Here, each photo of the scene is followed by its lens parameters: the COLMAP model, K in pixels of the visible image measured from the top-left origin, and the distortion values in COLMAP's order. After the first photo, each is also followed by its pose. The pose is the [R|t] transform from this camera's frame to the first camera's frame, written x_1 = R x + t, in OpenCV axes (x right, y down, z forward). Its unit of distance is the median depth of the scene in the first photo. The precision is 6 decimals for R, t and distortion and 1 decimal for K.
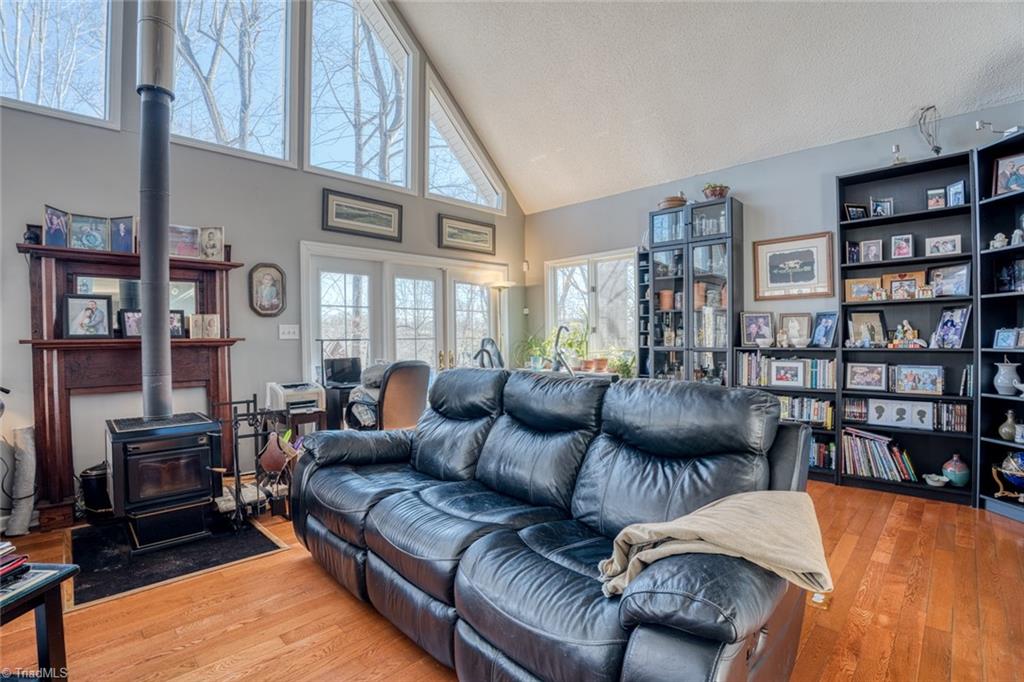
lens RADIAL K [[465.0, 0, 494.0], [0, 465.0, 347.9], [0, 0, 1]] dist [-0.031836, 0.000482]
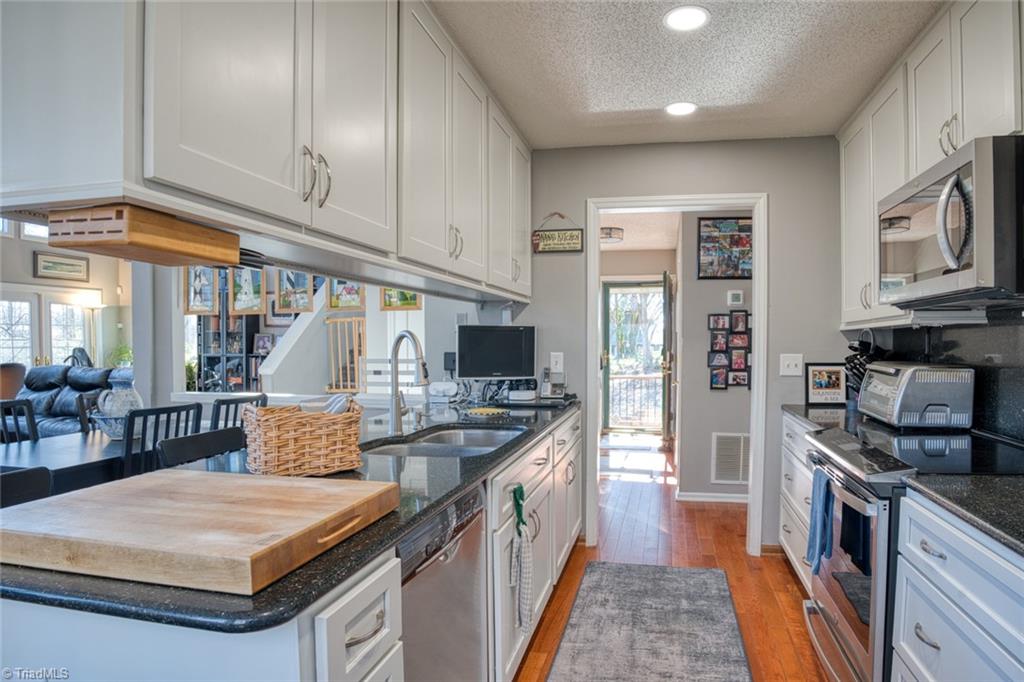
lens RADIAL K [[580.2, 0, 551.8], [0, 580.2, 374.0], [0, 0, 1]] dist [-0.089408, 0.021151]
pose [[0.811789, -0.013990, 0.583783, 0.218216], [-0.006492, 0.999435, 0.032980, -0.005665], [-0.583914, -0.030563, 0.811240, -1.411254]]
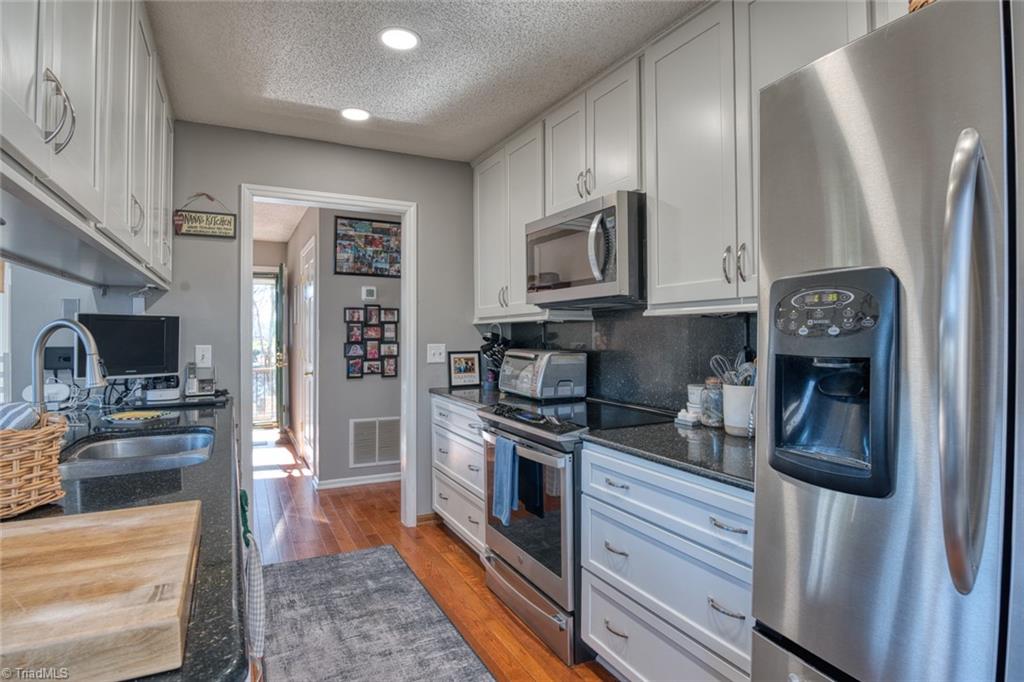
lens RADIAL K [[548.4, 0, 512.0], [0, 548.4, 341.0], [0, 0, 1]] dist [-0.036221, 0.000775]
pose [[0.274632, 0.006802, 0.961525, 0.127178], [0.007305, 0.999931, -0.009161, -0.005465], [-0.961522, 0.009540, 0.274563, -1.310208]]
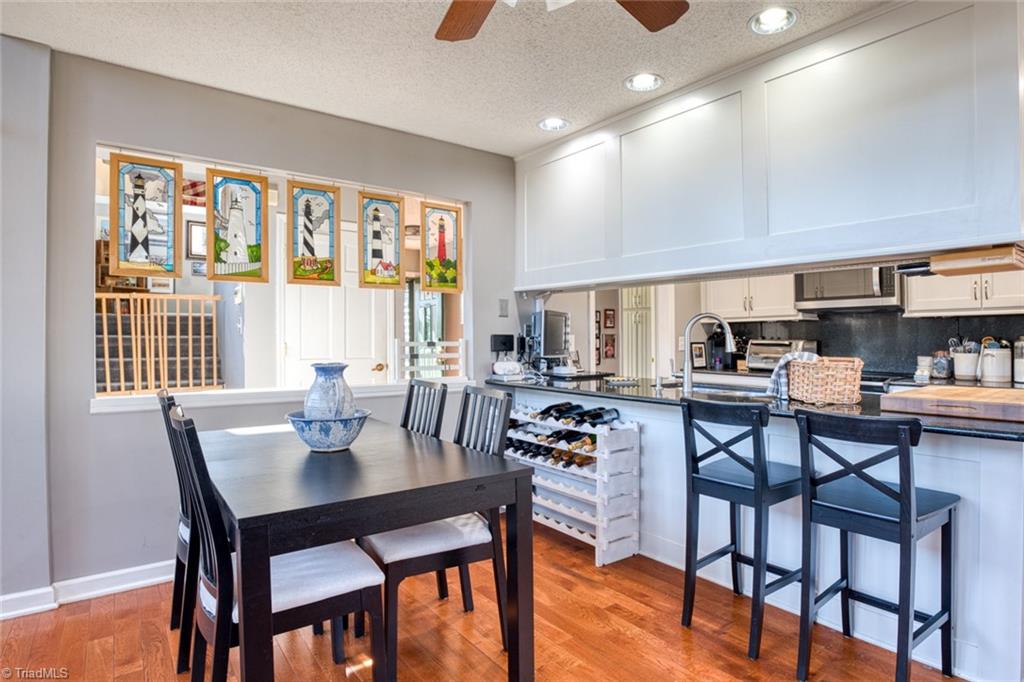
lens RADIAL K [[535.5, 0, 561.7], [0, 535.5, 344.1], [0, 0, 1]] dist [-0.087996, 0.030119]
pose [[0.083695, 0.009167, 0.996449, -0.297036], [0.009954, 0.999900, -0.010035, 0.018203], [-0.996442, 0.010759, 0.083596, -0.720554]]
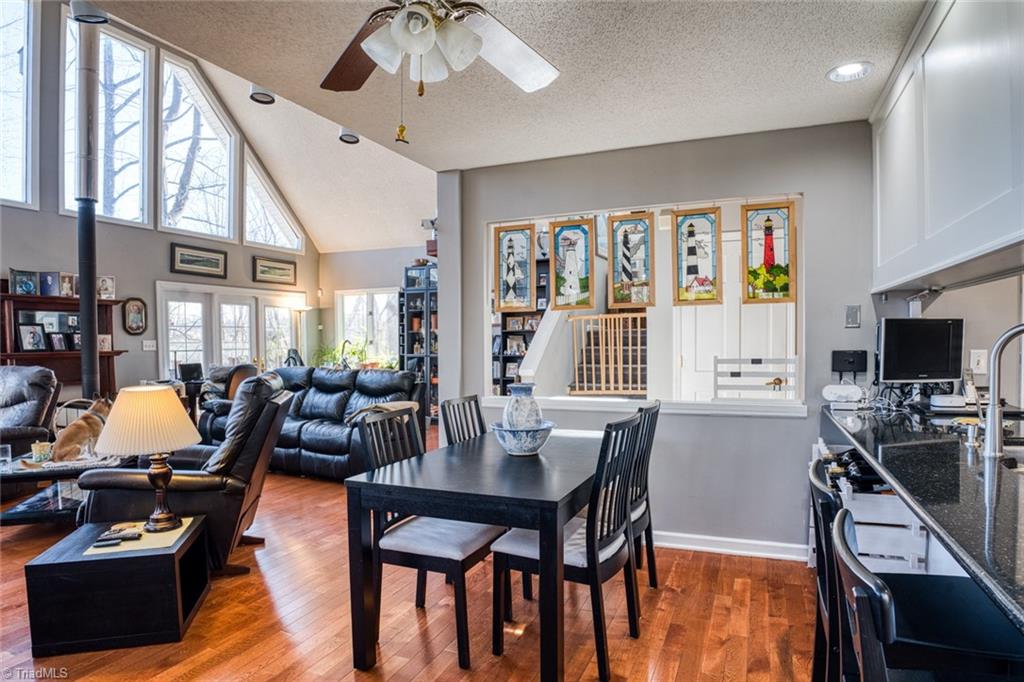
lens RADIAL K [[570.5, 0, 536.1], [0, 570.5, 363.1], [0, 0, 1]] dist [-0.083156, 0.022991]
pose [[0.904534, -0.010028, 0.426283, -0.090327], [0.002864, 0.999844, 0.017445, -0.006248], [-0.426391, -0.014558, 0.904422, -1.061875]]
